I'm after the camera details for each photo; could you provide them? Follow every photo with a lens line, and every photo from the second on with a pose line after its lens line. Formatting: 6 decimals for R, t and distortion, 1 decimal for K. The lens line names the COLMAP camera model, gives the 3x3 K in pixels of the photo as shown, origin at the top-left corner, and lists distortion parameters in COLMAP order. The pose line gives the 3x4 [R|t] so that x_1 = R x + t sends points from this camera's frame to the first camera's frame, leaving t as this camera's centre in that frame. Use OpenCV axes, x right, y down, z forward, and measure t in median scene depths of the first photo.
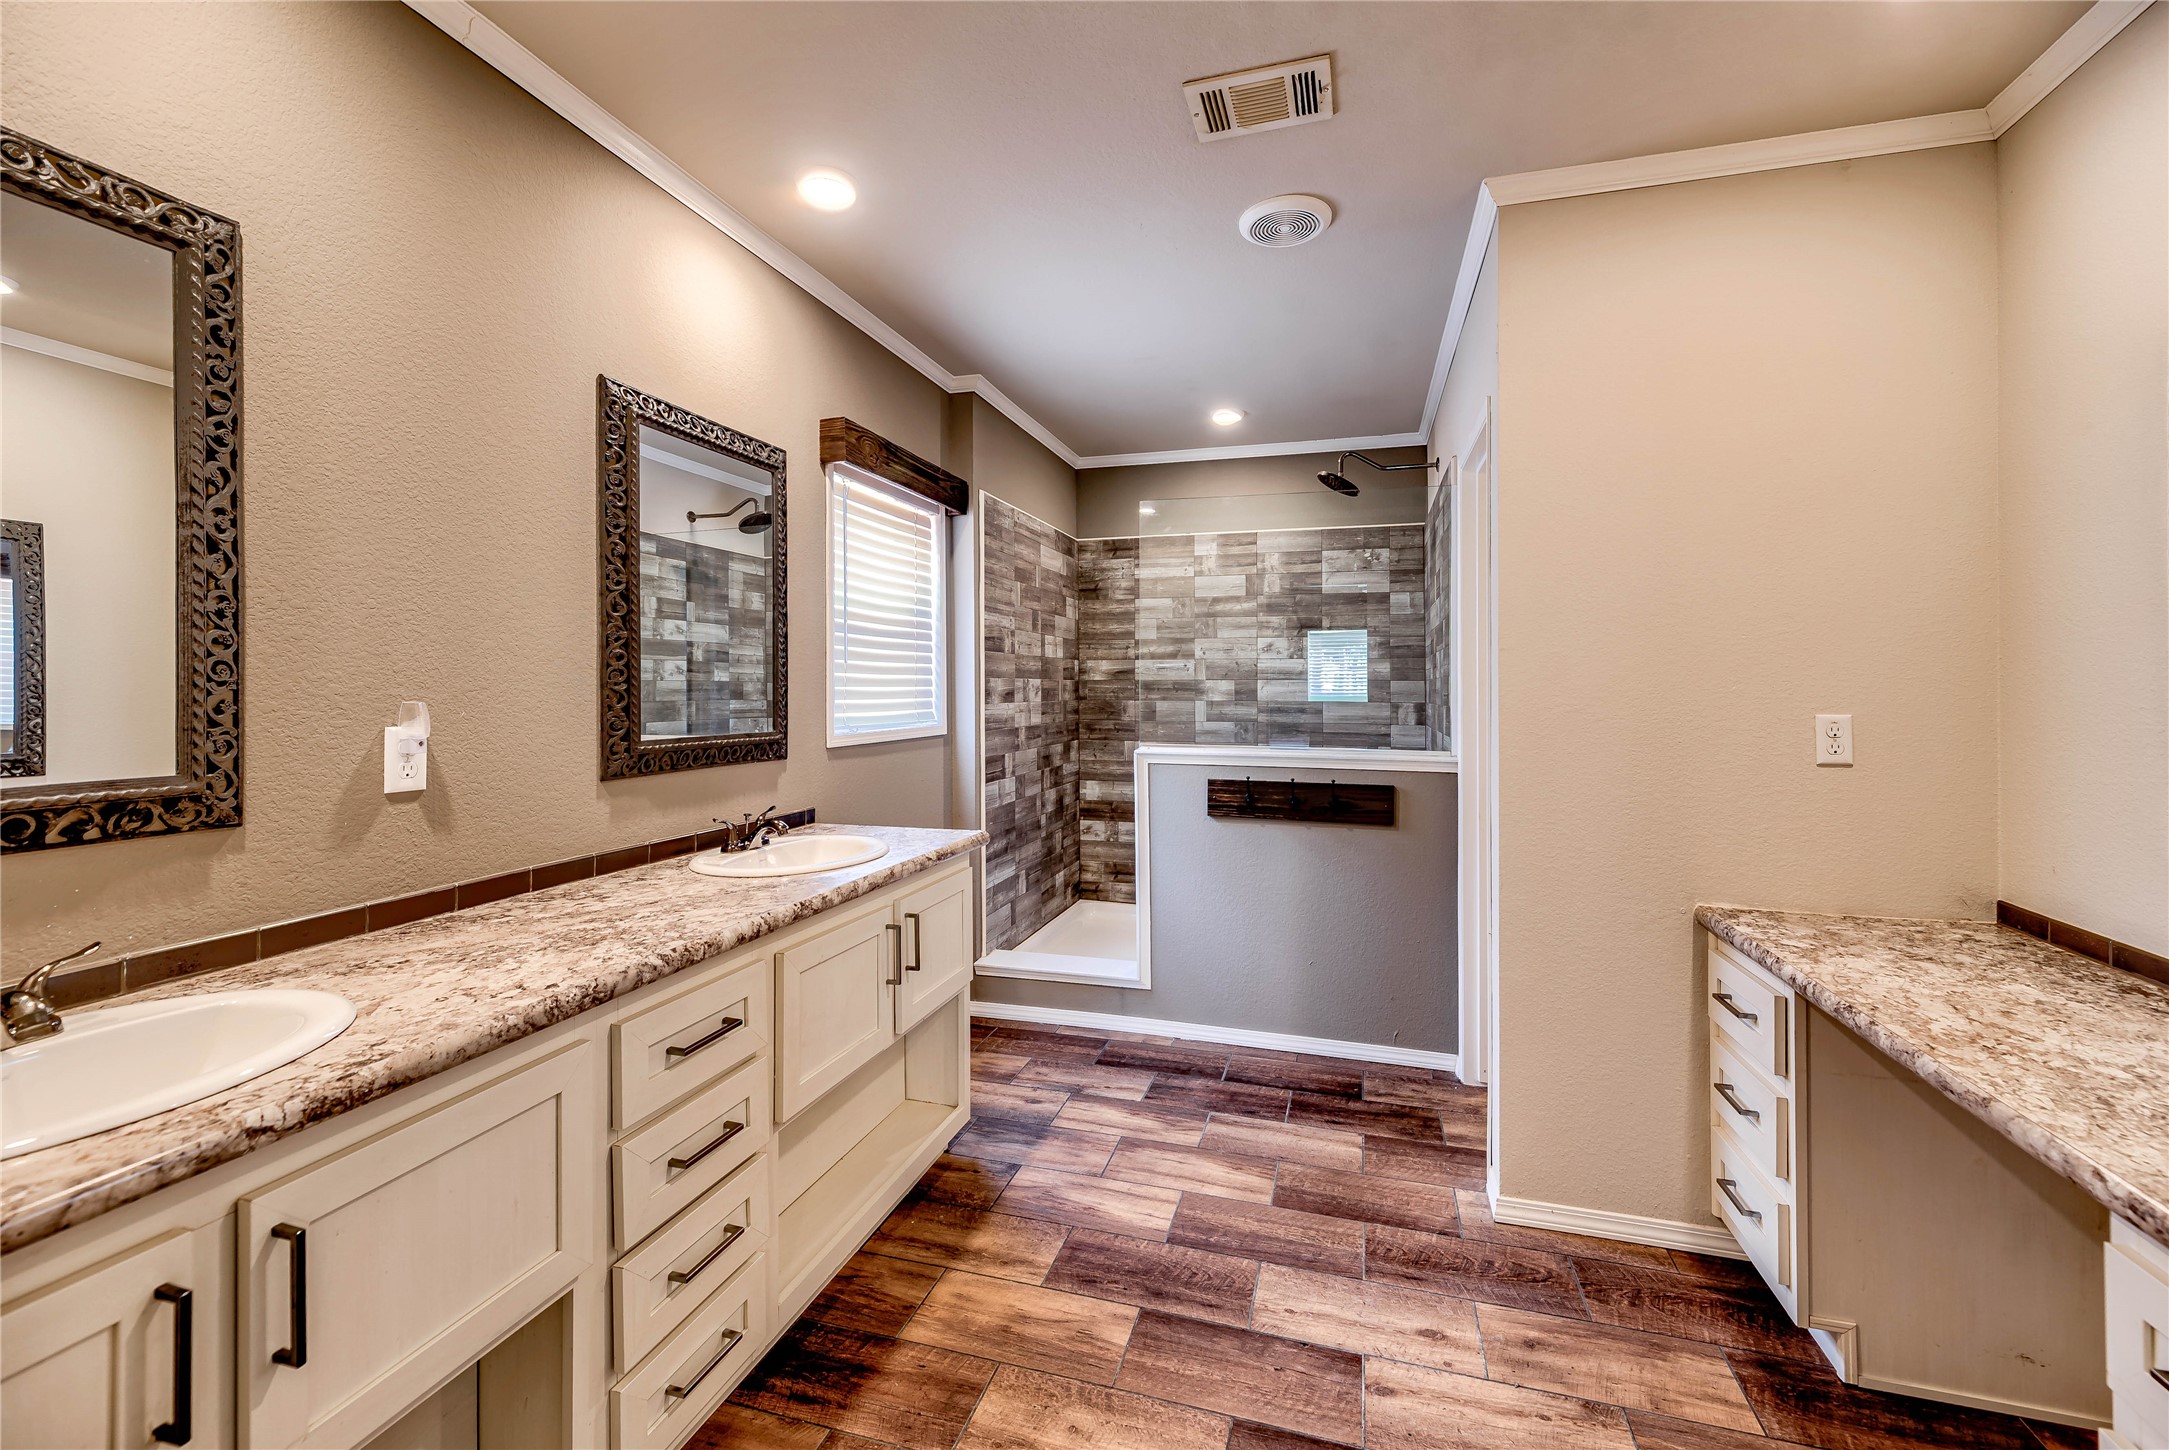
lens RADIAL K [[878.1, 0, 1105.5], [0, 878.1, 705.1], [0, 0, 1]] dist [0.013180, -0.000893]
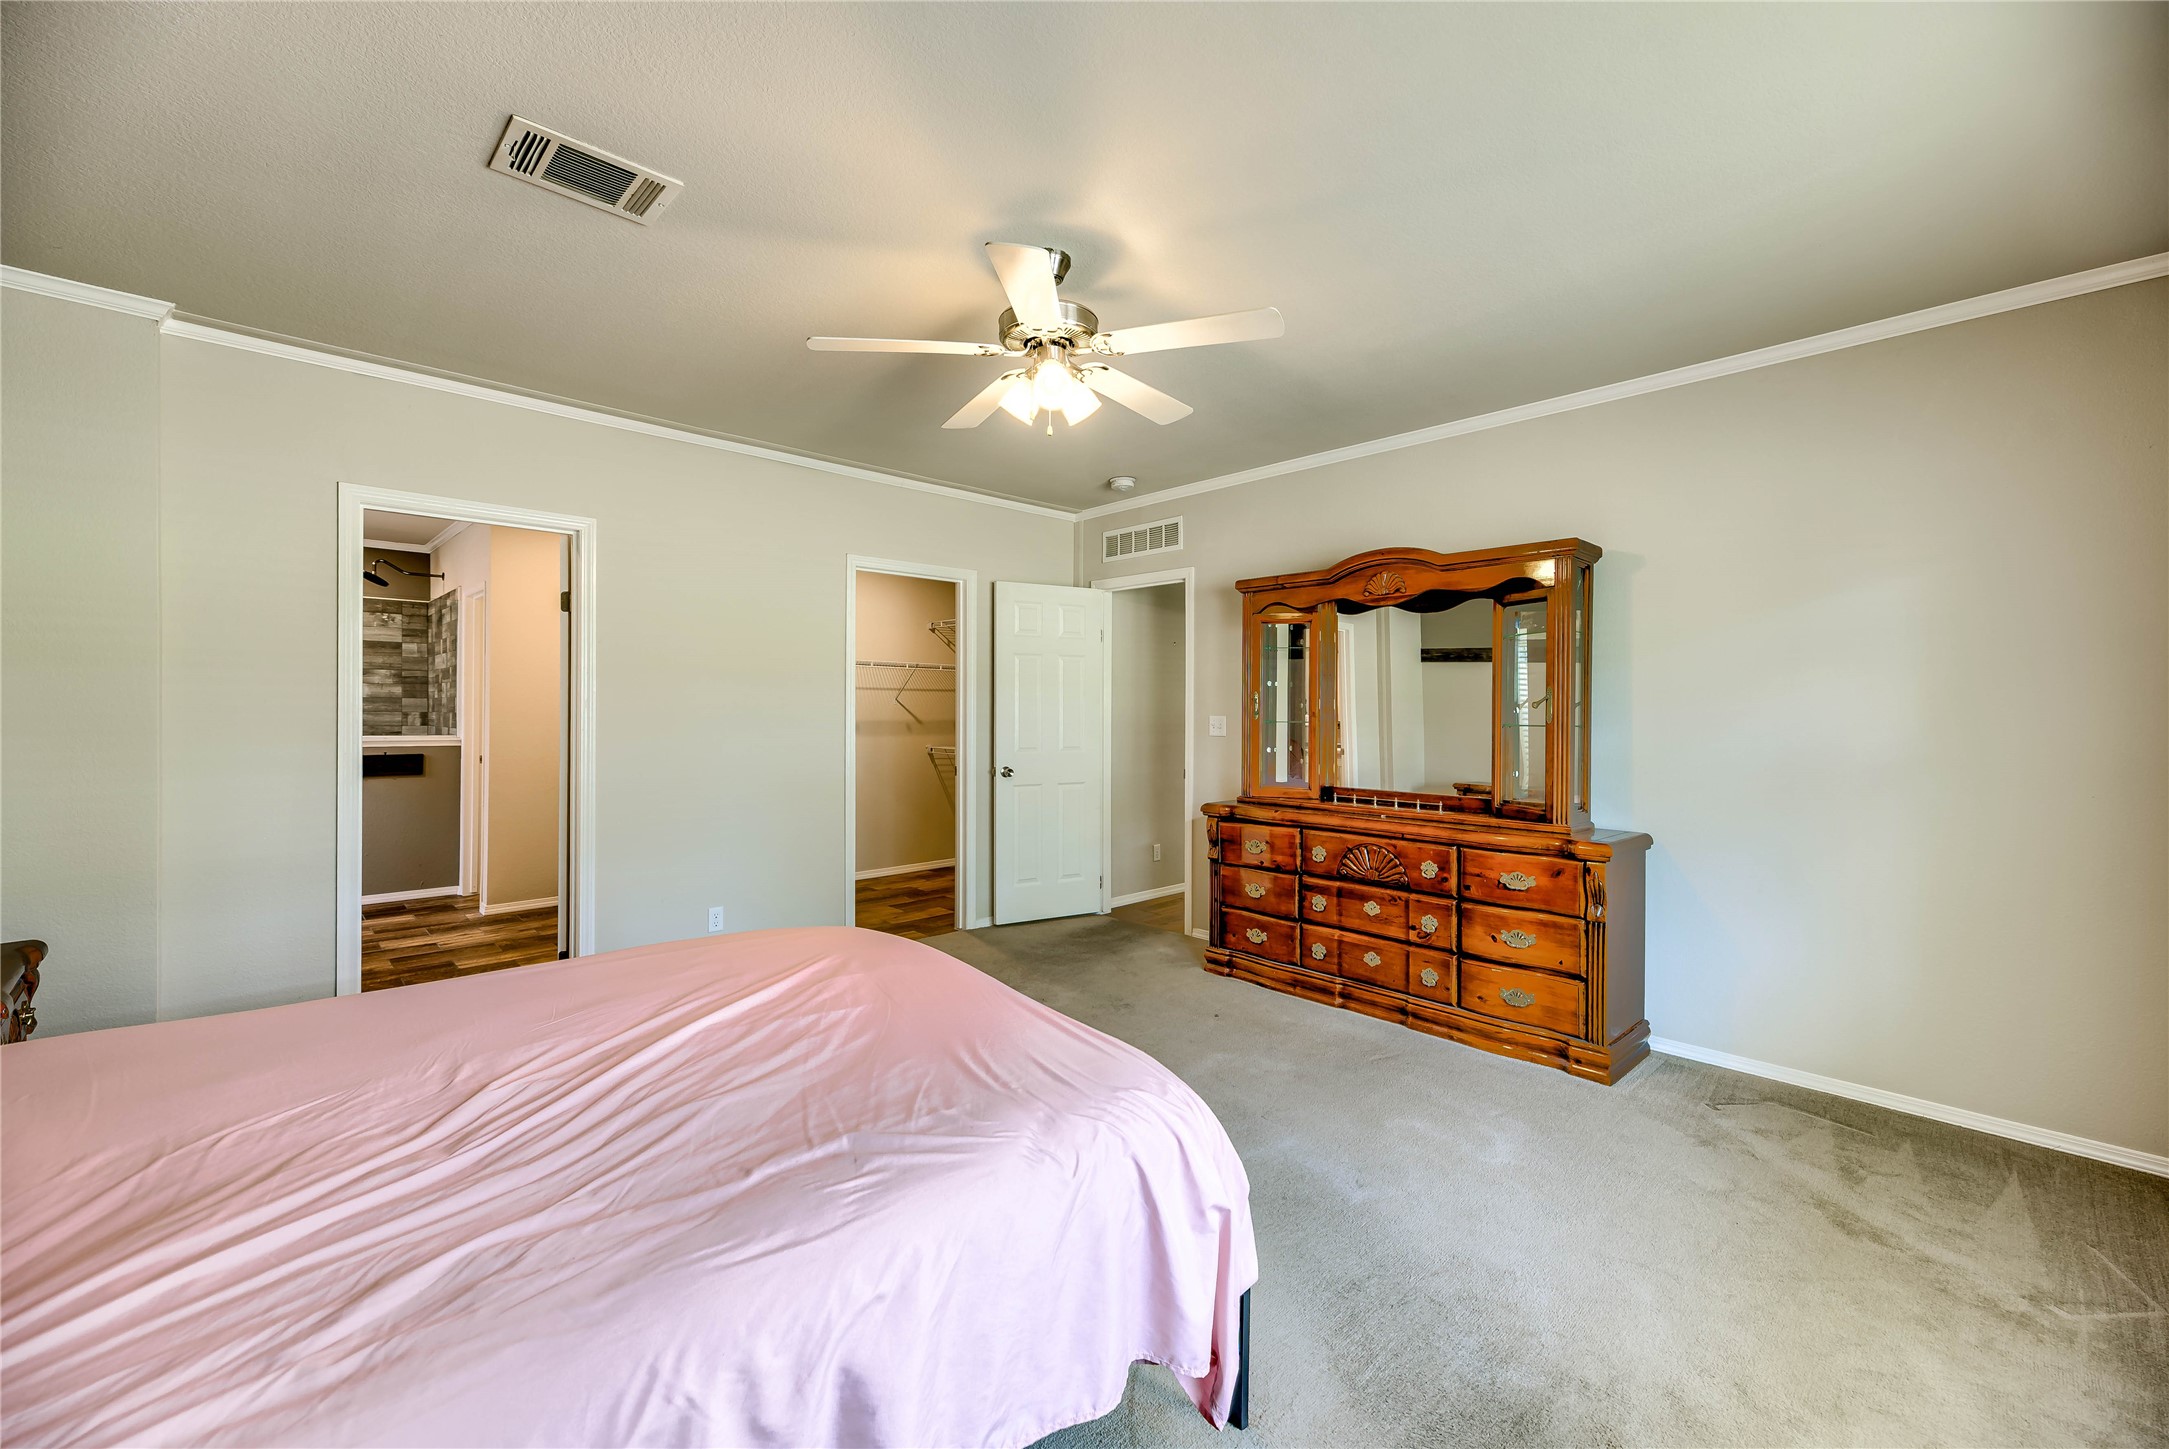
lens RADIAL K [[878.1, 0, 1105.5], [0, 878.1, 704.6], [0, 0, 1]] dist [0.013180, -0.000893]
pose [[0.488754, 0.009627, 0.872368, -0.451803], [0.005301, 0.999888, -0.014005, 0.013400], [-0.872405, 0.011469, 0.488648, -0.892668]]
